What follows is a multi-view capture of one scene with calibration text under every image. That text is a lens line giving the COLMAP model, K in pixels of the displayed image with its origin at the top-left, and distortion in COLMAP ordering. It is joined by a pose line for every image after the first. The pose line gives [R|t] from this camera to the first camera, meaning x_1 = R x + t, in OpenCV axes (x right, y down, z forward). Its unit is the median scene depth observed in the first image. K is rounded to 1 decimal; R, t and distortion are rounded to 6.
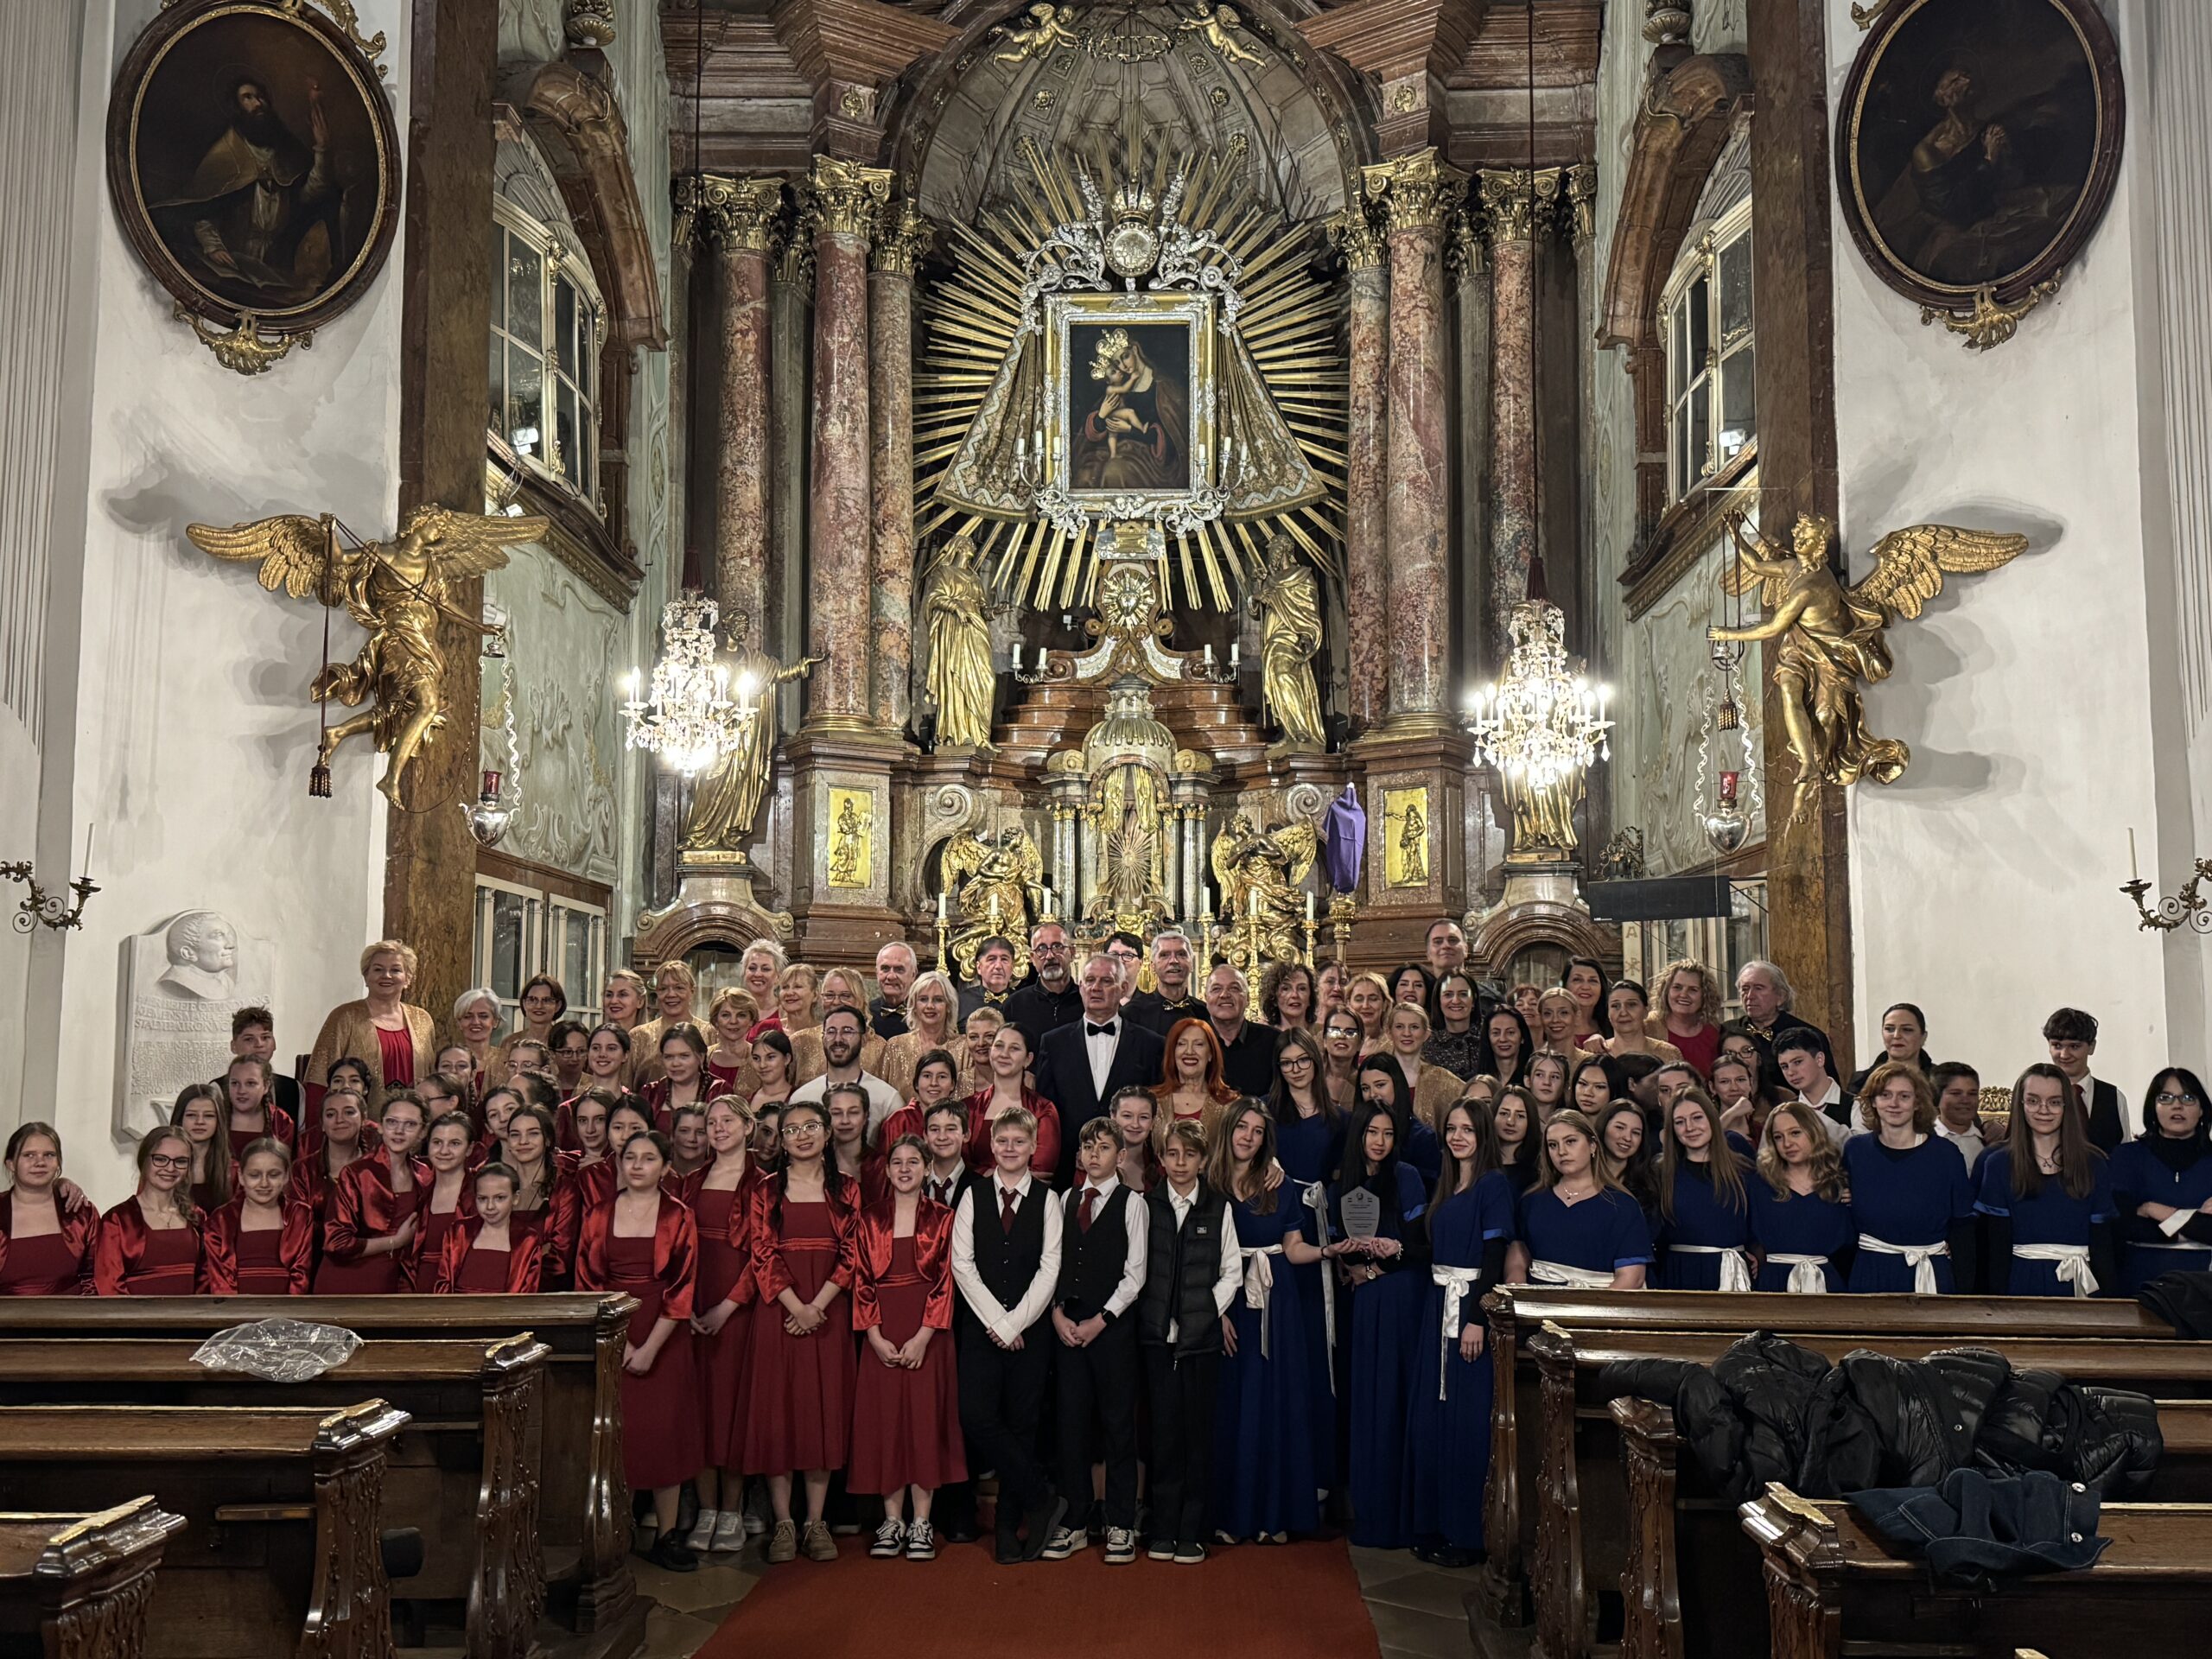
lens RADIAL K [[2126.4, 0, 1101.6], [0, 2126.4, 834.2], [0, 0, 1]] dist [0.125080, 0.000000]
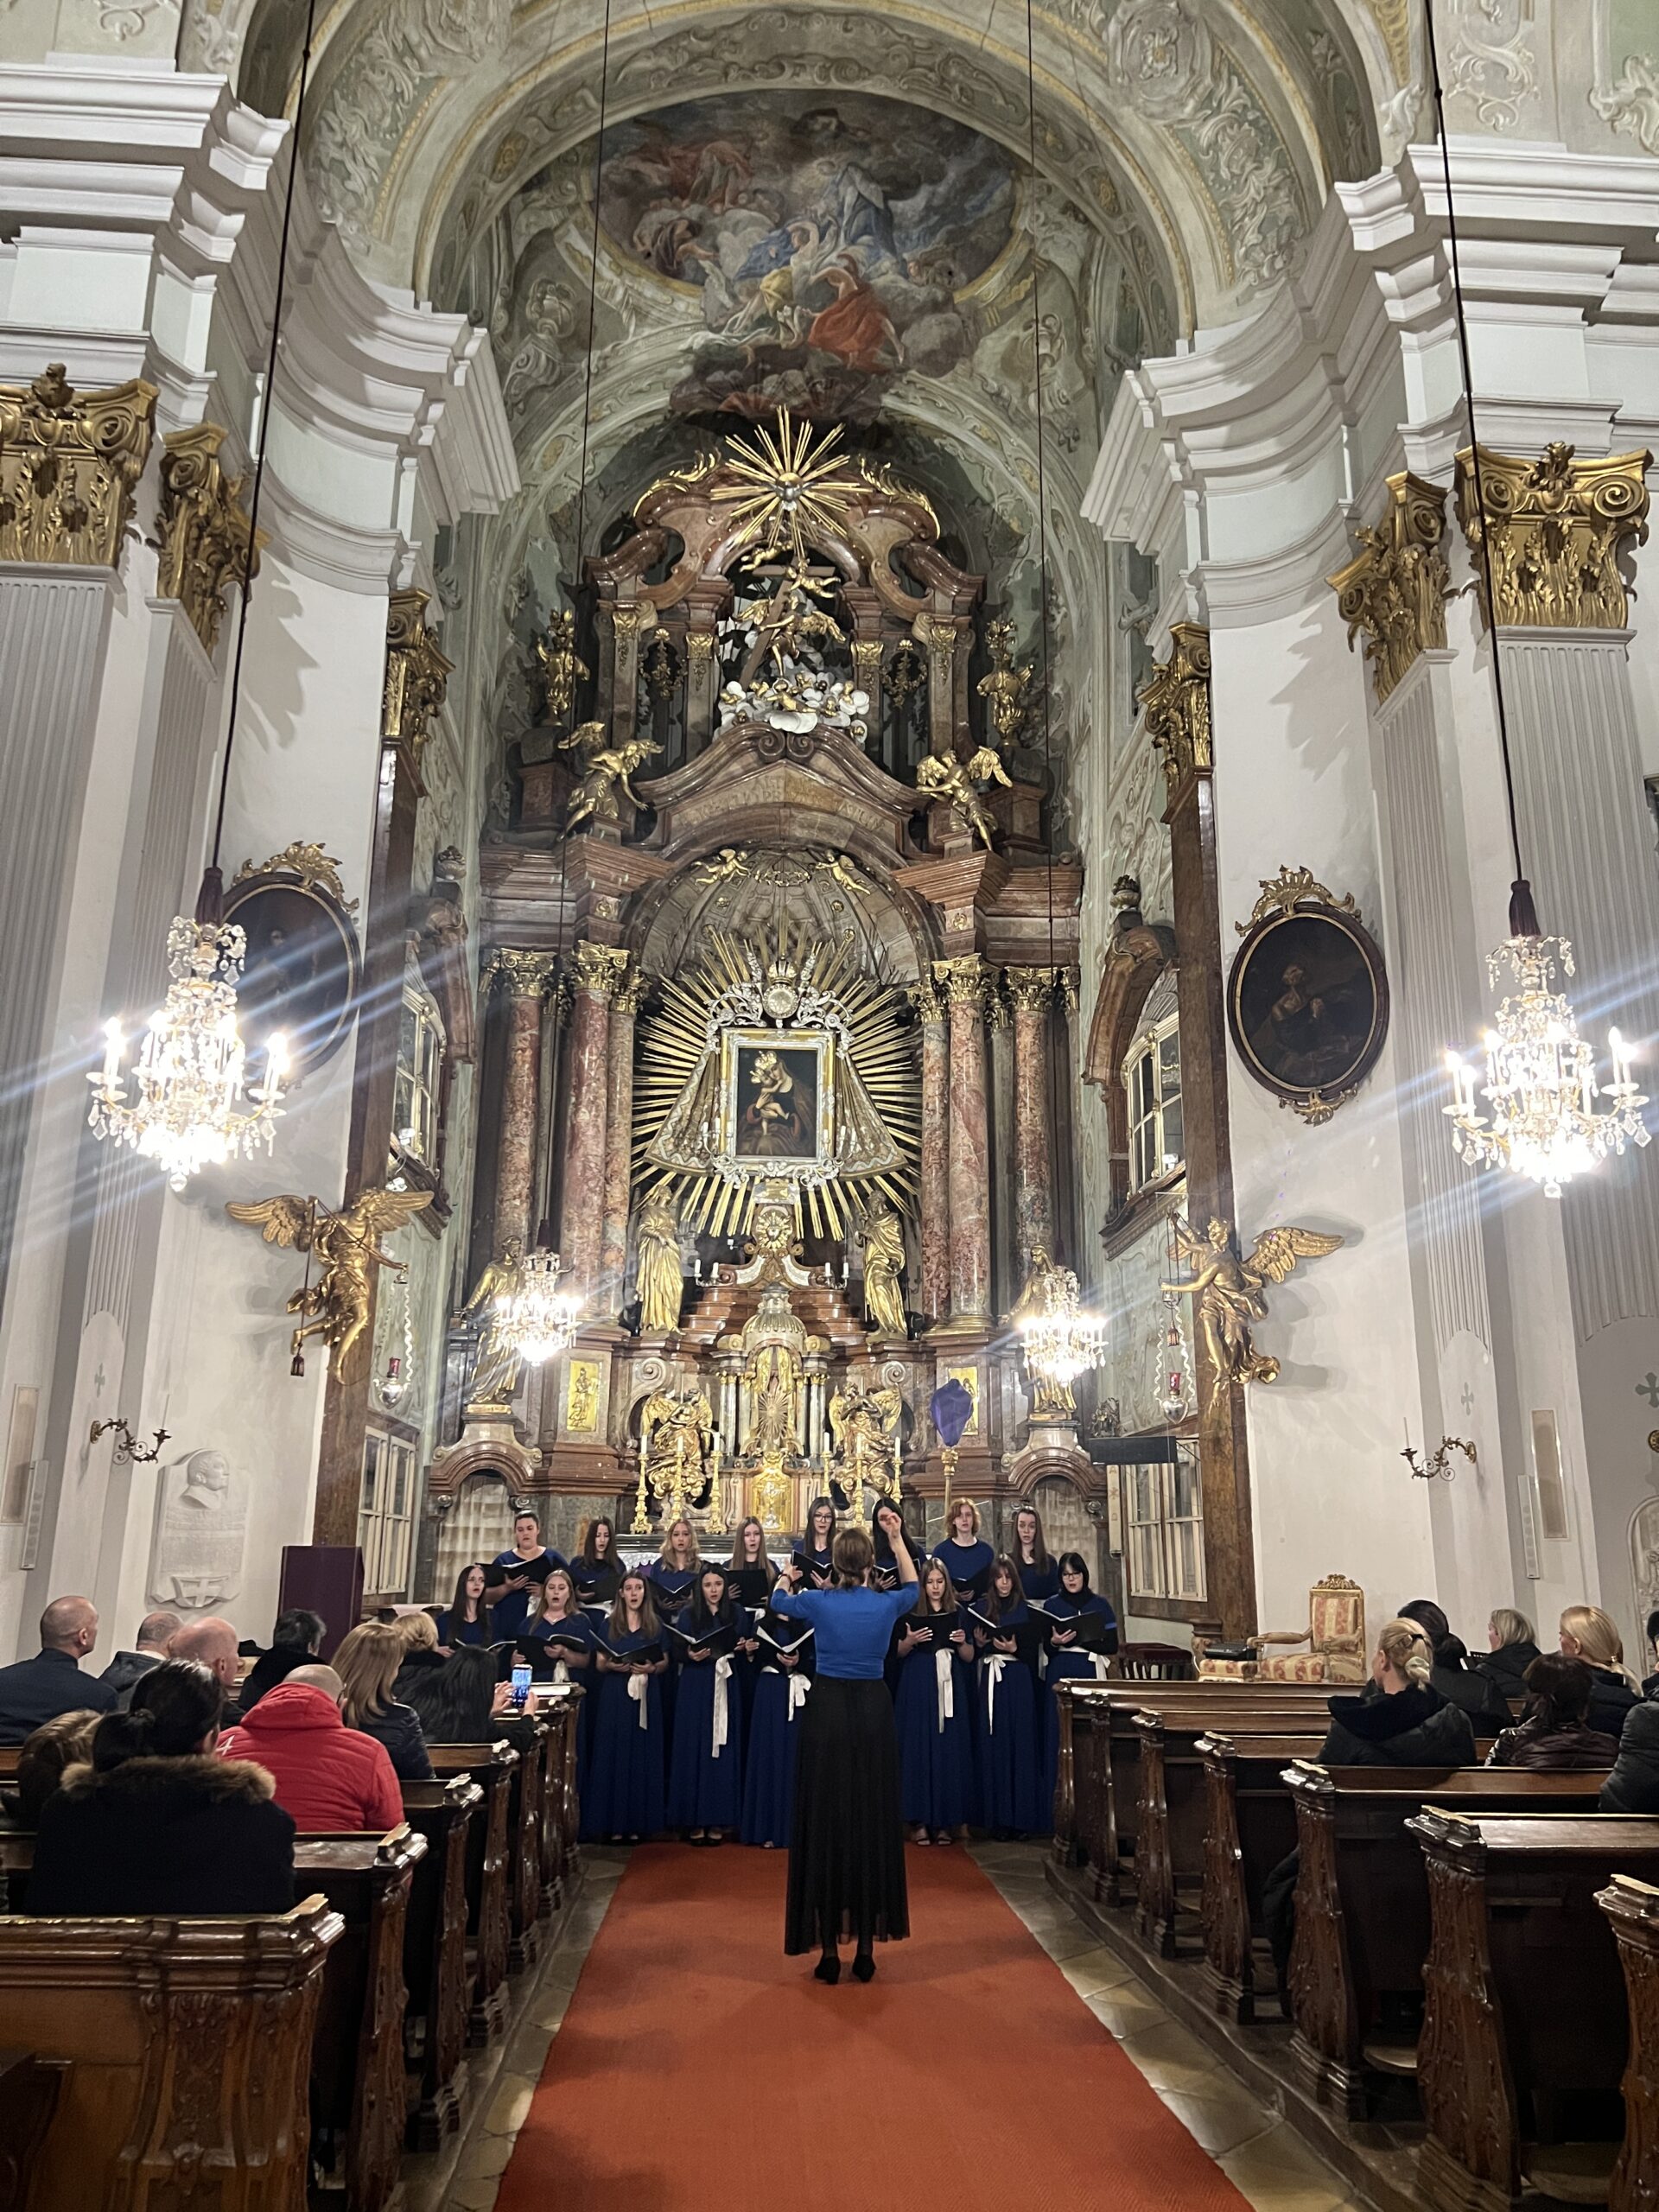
lens RADIAL K [[1666.8, 0, 836.3], [0, 1666.8, 1096.8], [0, 0, 1]] dist [0.100132, -0.022298]
pose [[0.995653, 0.032142, 0.087421, -0.052303], [-0.017433, 0.986292, -0.164085, -0.014368], [-0.091497, 0.161848, 0.982565, -0.167092]]
